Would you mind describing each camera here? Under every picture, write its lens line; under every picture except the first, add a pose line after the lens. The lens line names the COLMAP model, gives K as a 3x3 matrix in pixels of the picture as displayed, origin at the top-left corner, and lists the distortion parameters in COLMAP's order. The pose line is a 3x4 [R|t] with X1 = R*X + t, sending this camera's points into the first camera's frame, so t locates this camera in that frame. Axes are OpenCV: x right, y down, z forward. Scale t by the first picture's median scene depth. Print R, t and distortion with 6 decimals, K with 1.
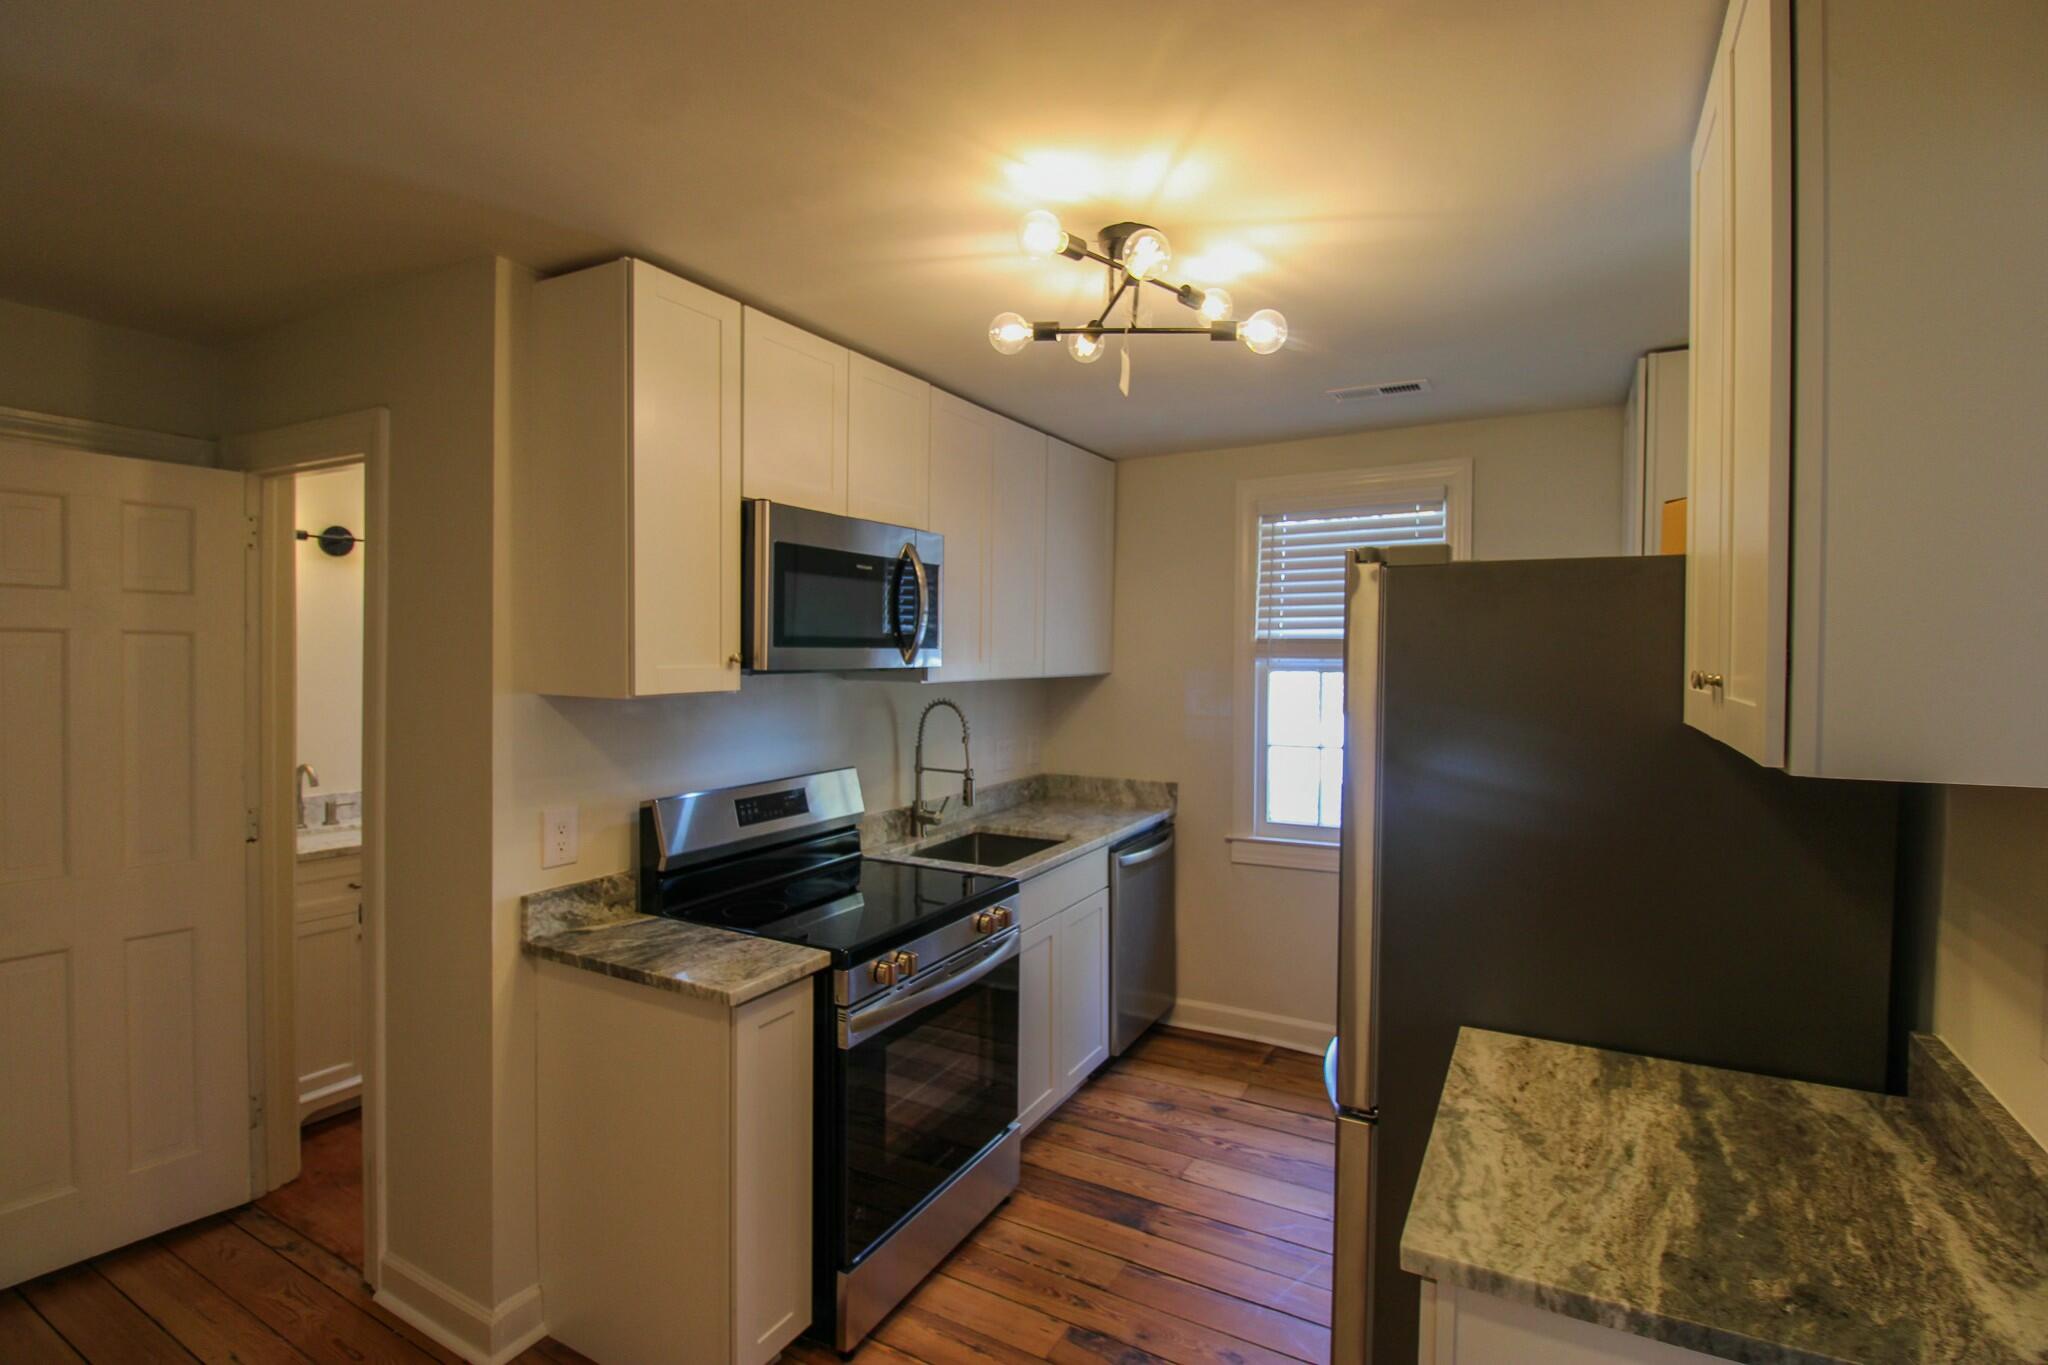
lens RADIAL K [[966.5, 0, 1037.0], [0, 966.5, 673.3], [0, 0, 1]] dist [-0.003303, -0.011131]
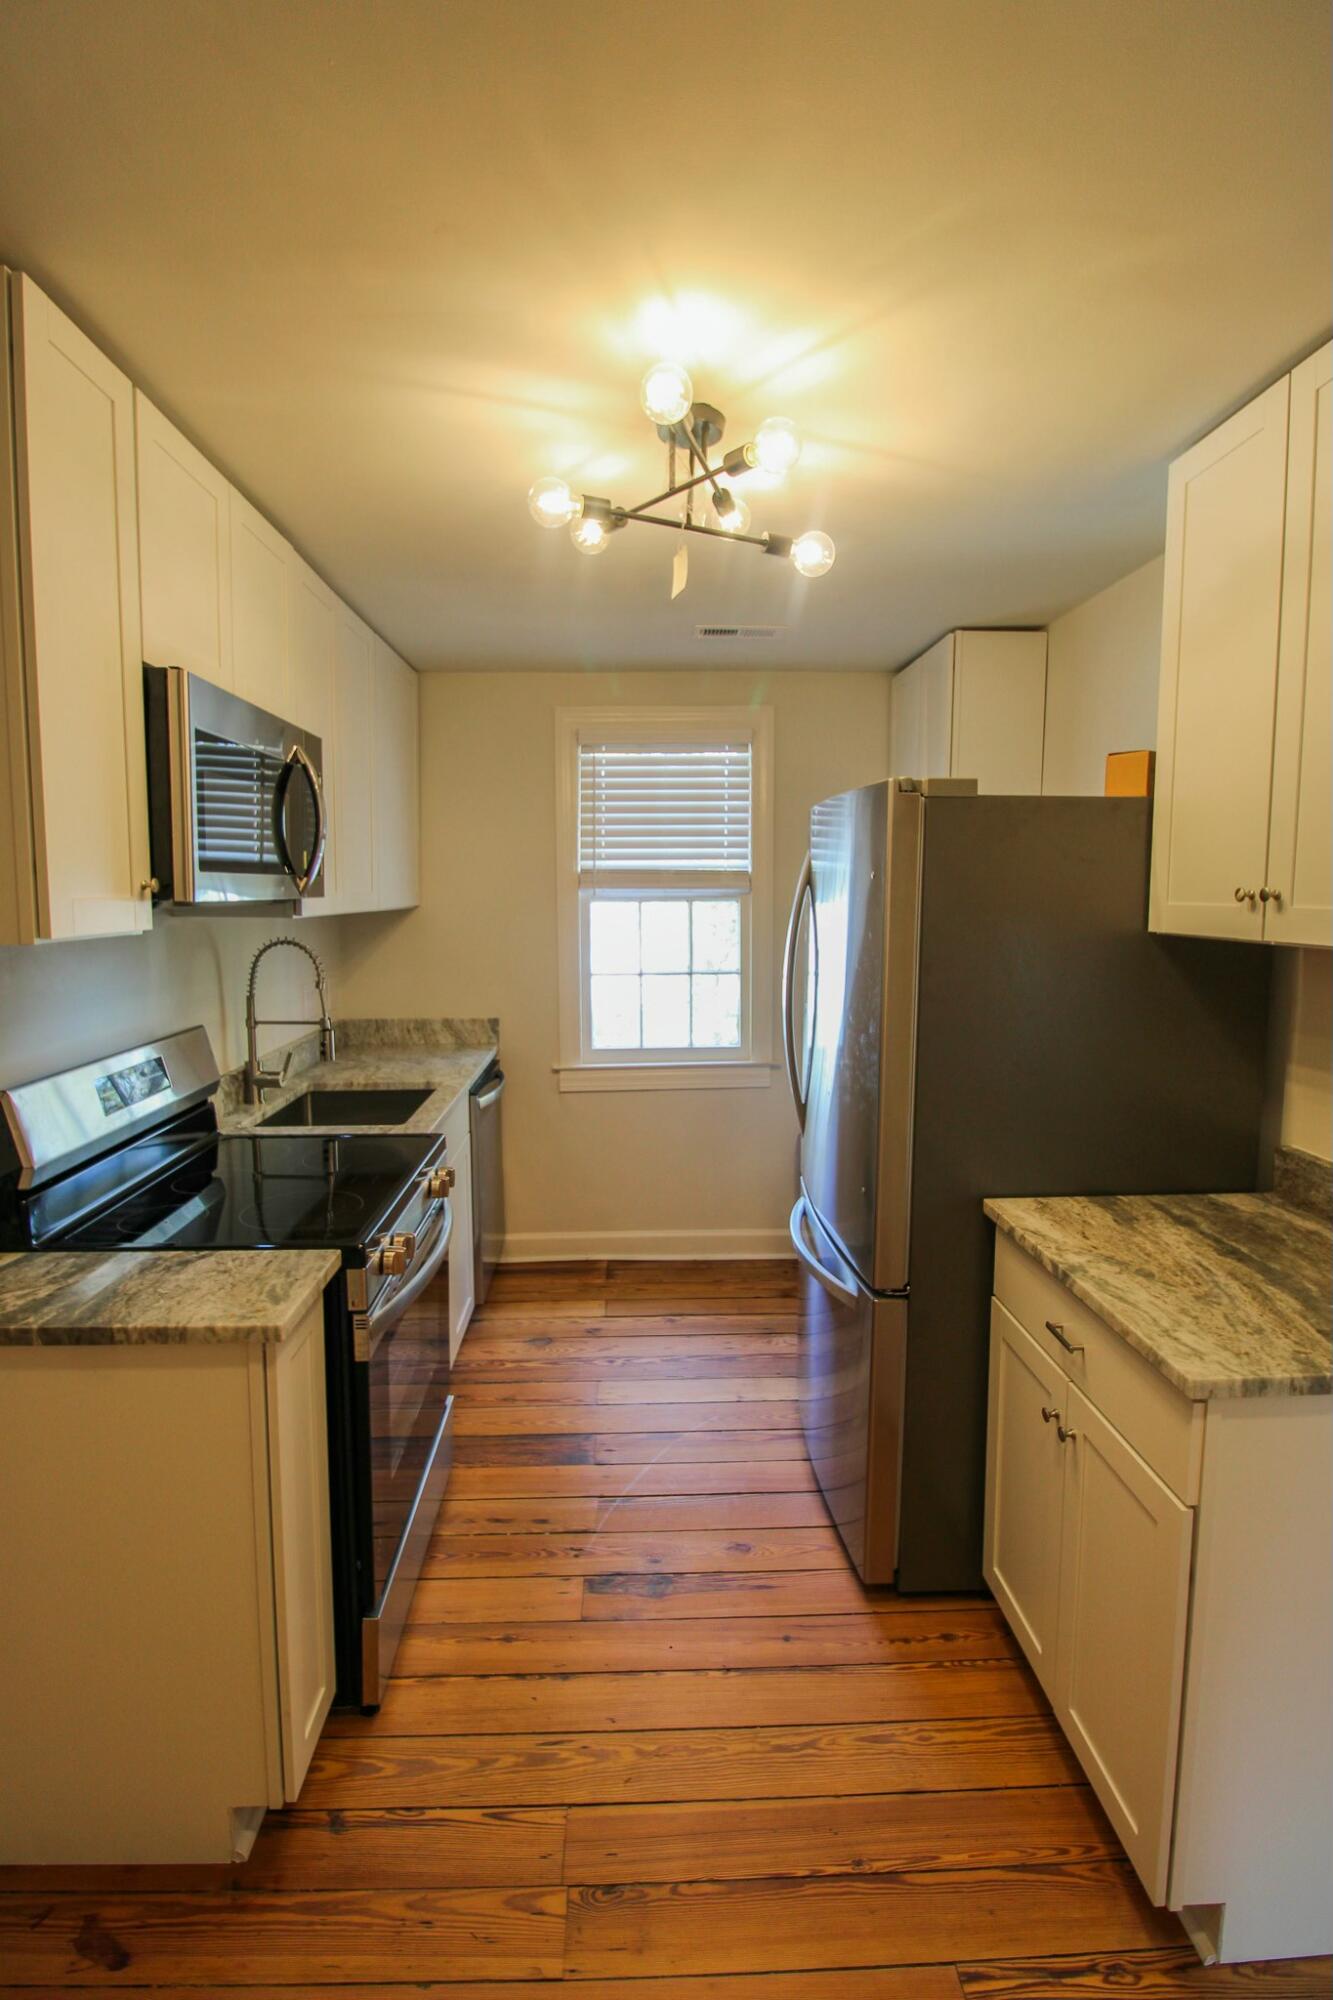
lens RADIAL K [[943.9, 0, 675.0], [0, 943.9, 978.4], [0, 0, 1]] dist [-0.003303, -0.011131]
pose [[0.854052, -0.052947, 0.517486, -0.310687], [0.015083, 0.996909, 0.077108, 0.004705], [-0.519969, -0.058049, 0.852210, 0.163917]]
